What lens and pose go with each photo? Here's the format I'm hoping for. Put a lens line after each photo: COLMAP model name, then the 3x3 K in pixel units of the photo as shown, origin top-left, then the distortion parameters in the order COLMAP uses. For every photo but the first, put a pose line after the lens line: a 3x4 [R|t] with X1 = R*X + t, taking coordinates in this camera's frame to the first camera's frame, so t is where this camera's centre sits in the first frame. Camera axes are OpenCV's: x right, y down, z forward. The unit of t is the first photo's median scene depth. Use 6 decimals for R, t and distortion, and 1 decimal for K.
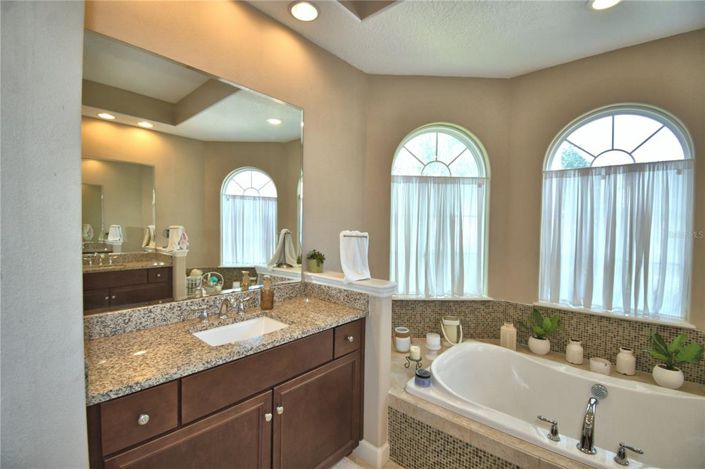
lens RADIAL K [[312.0, 0, 352.8], [0, 312.0, 234.6], [0, 0, 1]] dist [0.000655, -0.009328]
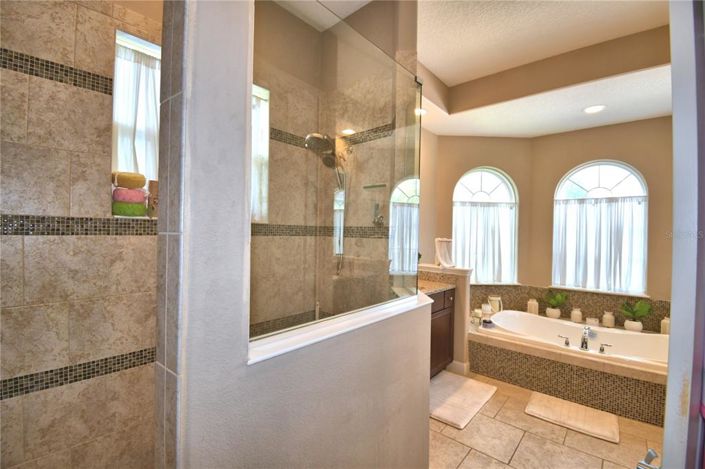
lens RADIAL K [[312.0, 0, 350.2], [0, 312.0, 234.1], [0, 0, 1]] dist [0.000655, -0.009328]
pose [[0.999987, 0.004205, -0.002988, -0.422241], [-0.004276, 0.999702, -0.024028, 0.008446], [0.002886, 0.024040, 0.999707, -0.577884]]
